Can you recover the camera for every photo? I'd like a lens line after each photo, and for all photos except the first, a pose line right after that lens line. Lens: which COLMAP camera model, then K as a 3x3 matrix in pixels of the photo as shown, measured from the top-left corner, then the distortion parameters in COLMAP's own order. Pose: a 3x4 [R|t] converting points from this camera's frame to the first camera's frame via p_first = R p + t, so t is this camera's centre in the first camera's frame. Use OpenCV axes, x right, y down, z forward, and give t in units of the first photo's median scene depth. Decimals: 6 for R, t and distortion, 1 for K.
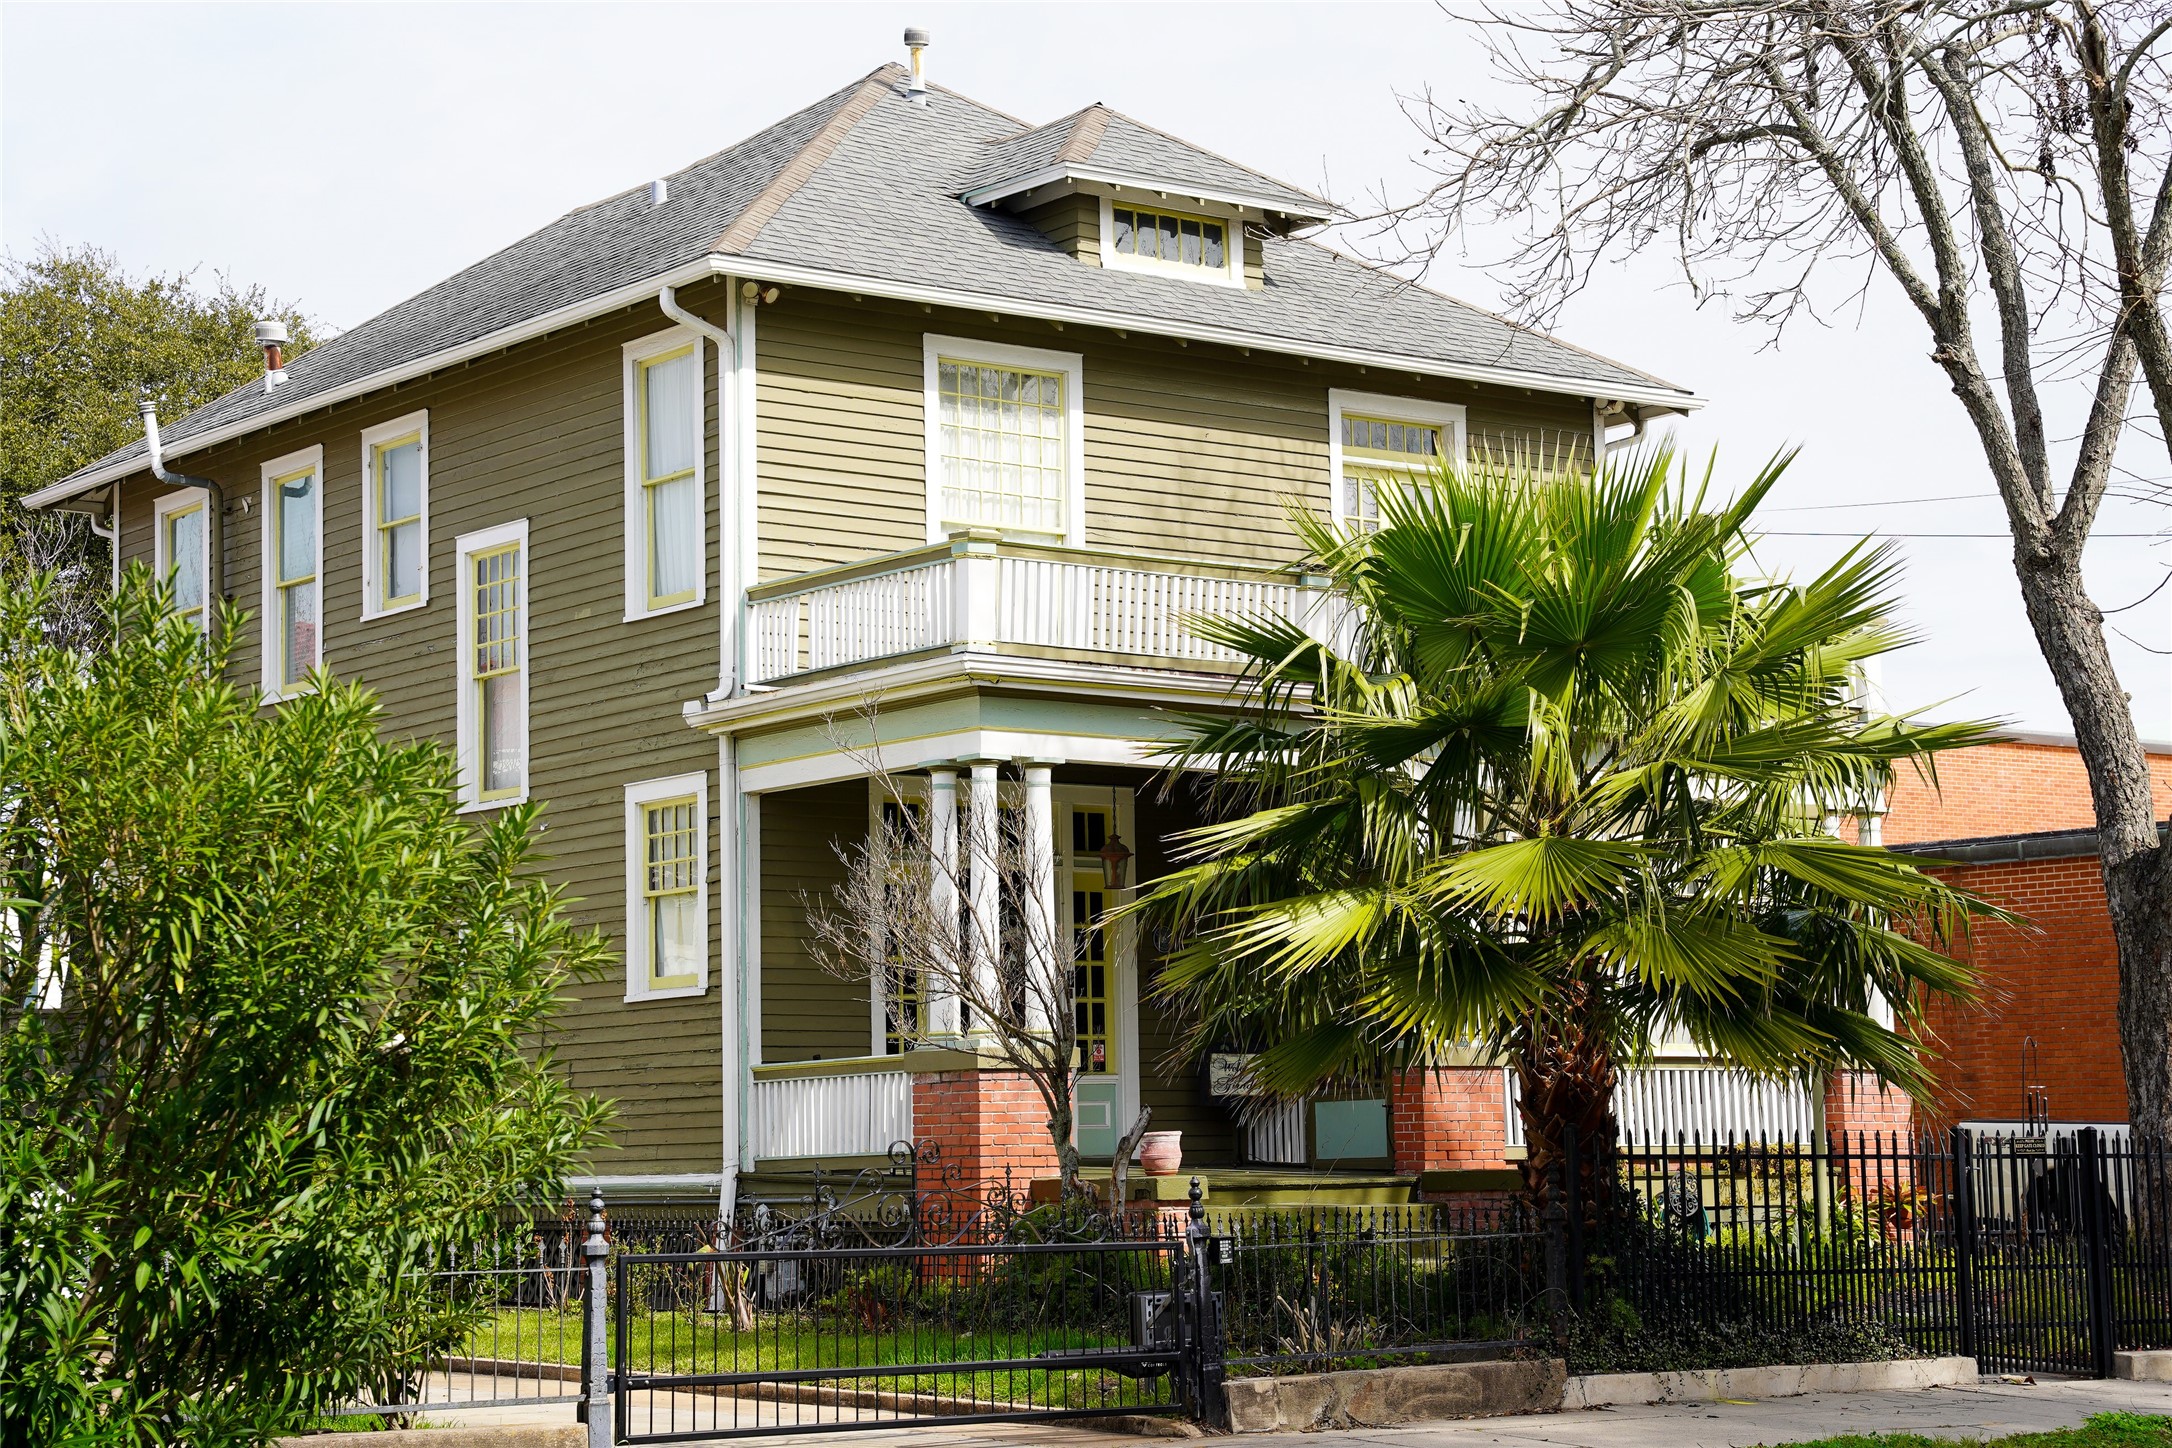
lens RADIAL K [[3824.3, 0, 1086.0], [0, 3824.3, 724.0], [0, 0, 1]] dist [0.235302, 0.026154]
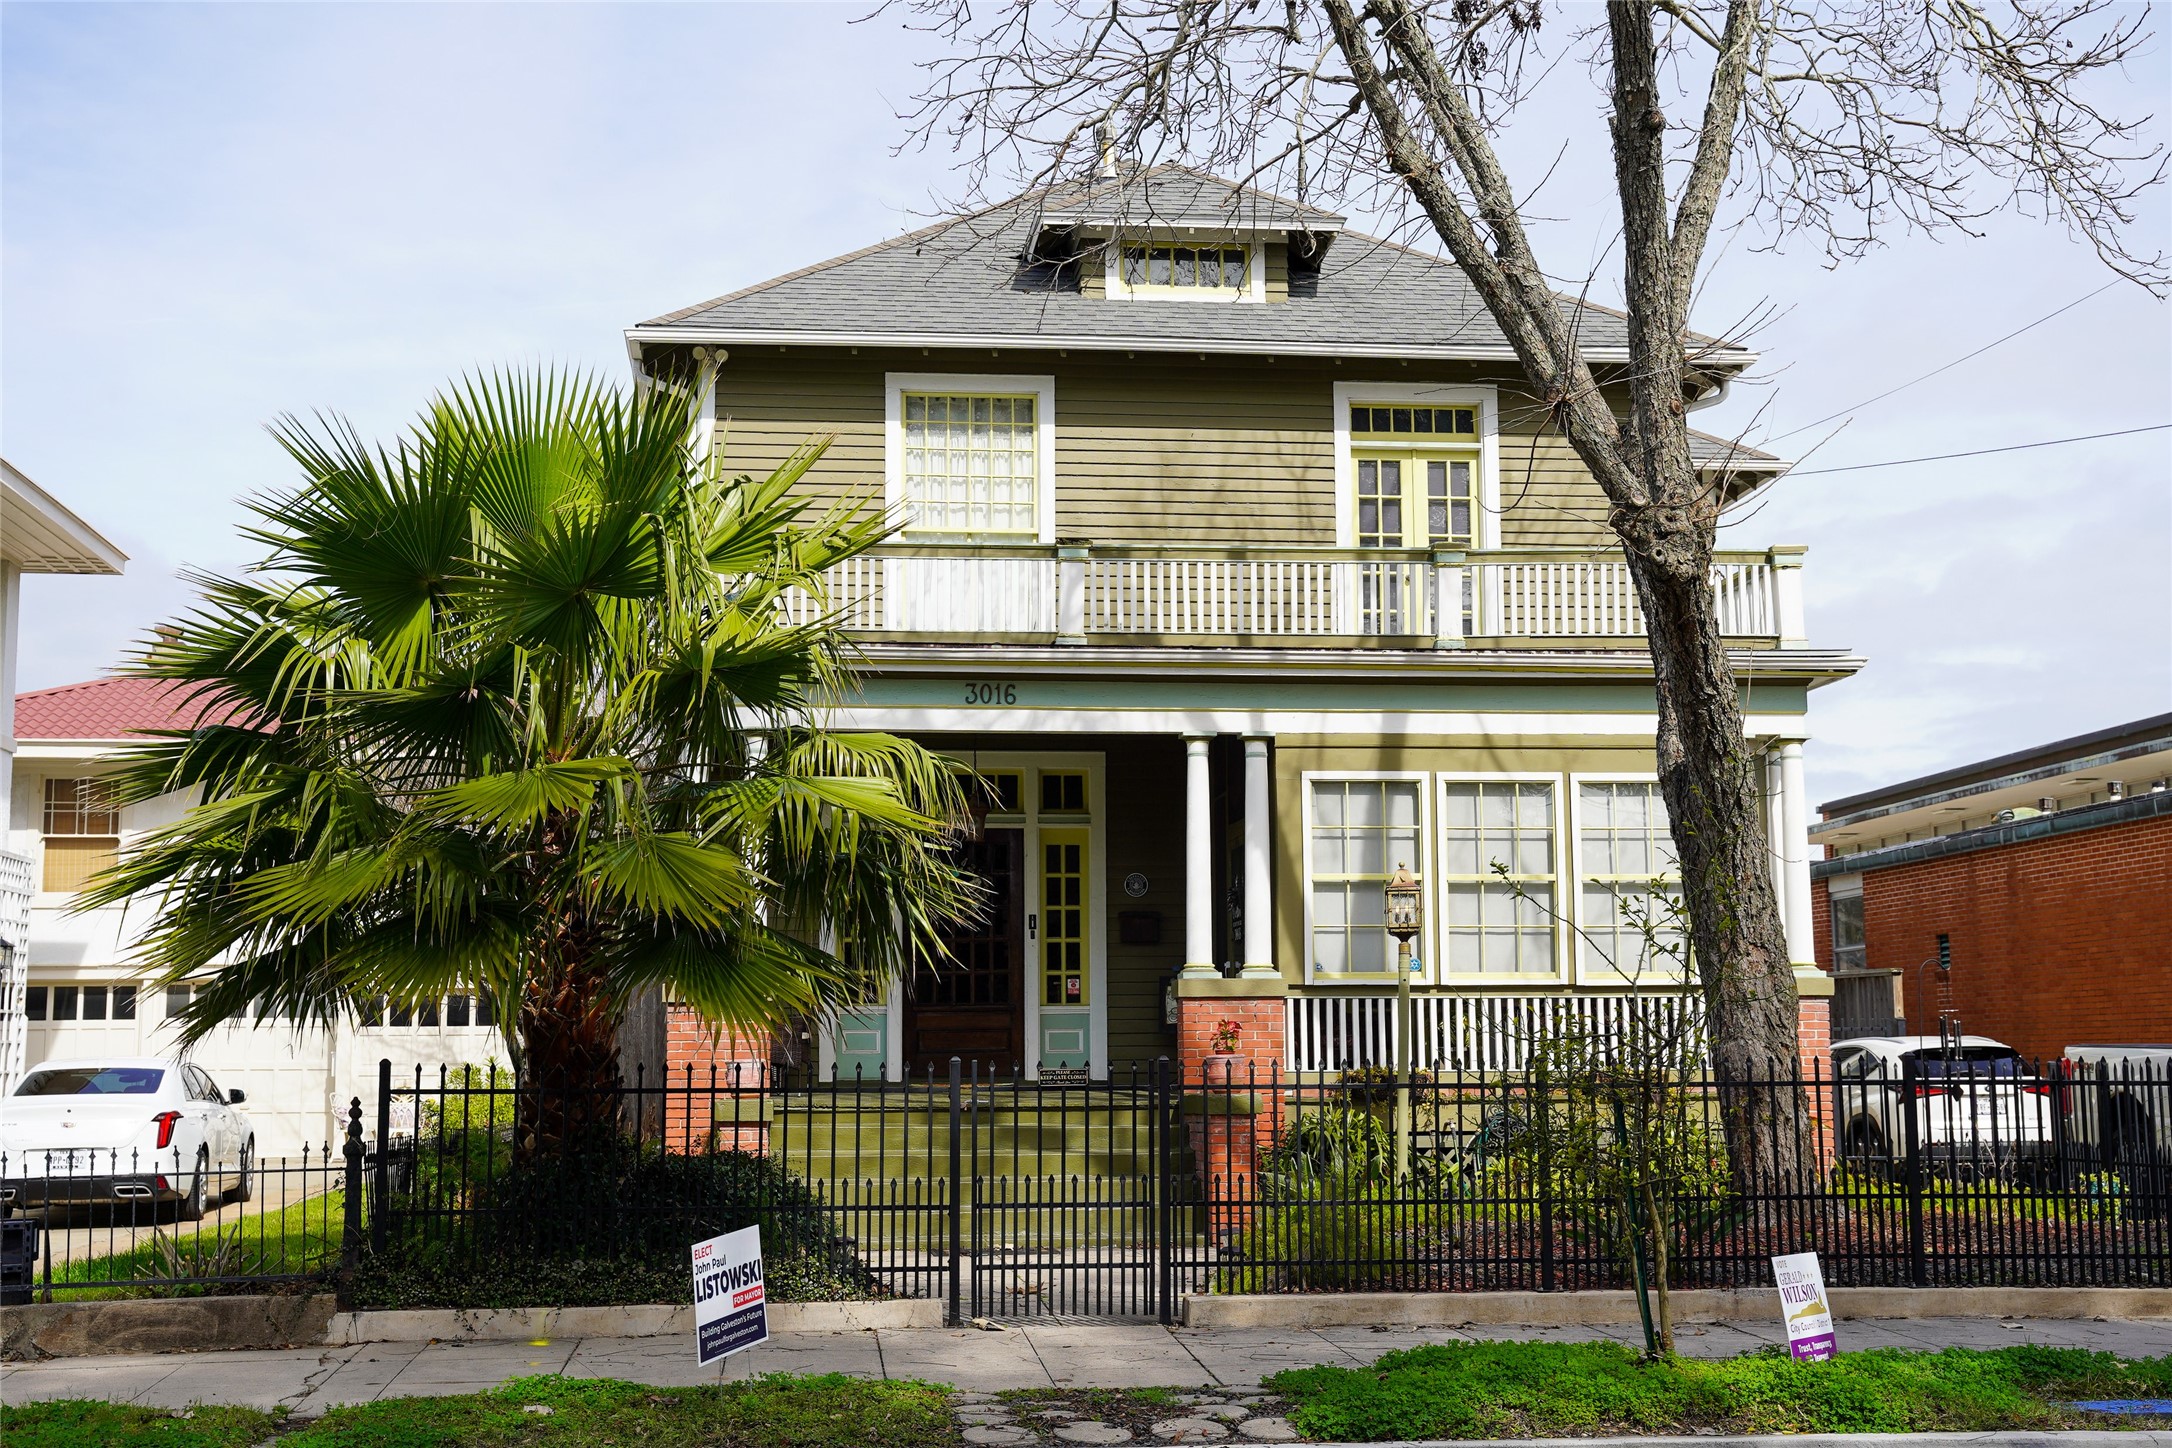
lens RADIAL K [[2730.9, 0, 1086.0], [0, 2730.9, 724.0], [0, 0, 1]] dist [-0.002402, 0.387242]
pose [[0.865975, -0.052877, -0.497283, 0.408449], [0.048577, 0.998586, -0.021589, 0.025612], [0.497722, -0.005461, 0.867319, 0.297950]]
